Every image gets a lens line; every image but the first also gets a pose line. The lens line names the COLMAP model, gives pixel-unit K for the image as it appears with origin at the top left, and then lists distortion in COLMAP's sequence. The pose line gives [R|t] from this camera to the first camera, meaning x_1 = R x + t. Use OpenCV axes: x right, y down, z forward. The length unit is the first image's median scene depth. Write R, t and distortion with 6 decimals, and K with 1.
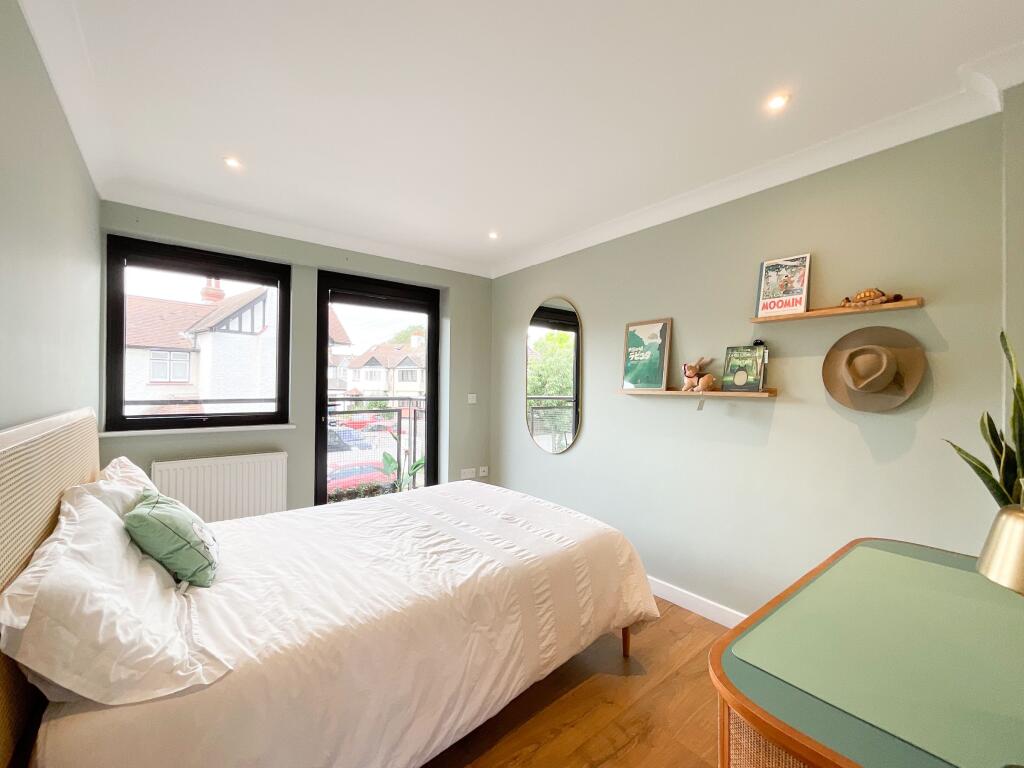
lens RADIAL K [[427.4, 0, 508.0], [0, 427.4, 384.5], [0, 0, 1]] dist [-0.002968, -0.000090]
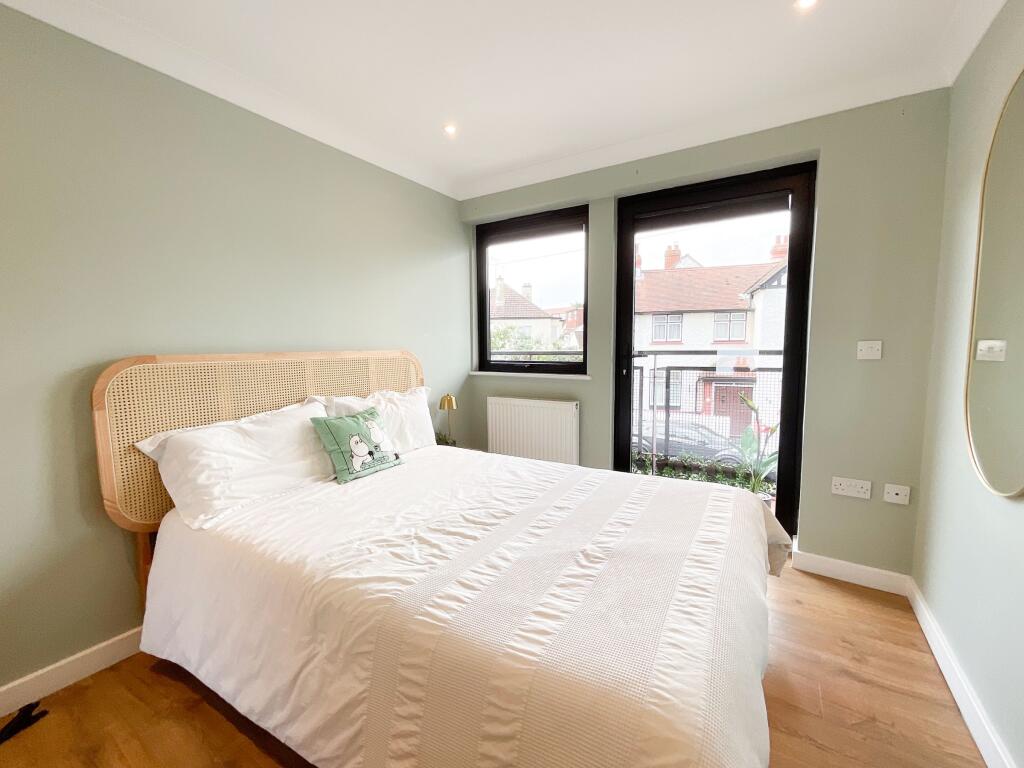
lens RADIAL K [[427.4, 0, 508.0], [0, 427.4, 384.5], [0, 0, 1]] dist [-0.002968, -0.000090]
pose [[0.330862, 0.074737, -0.940715, 0.470405], [0.013824, 0.996368, 0.084021, 0.043550], [0.943578, -0.040804, 0.328627, 0.727536]]
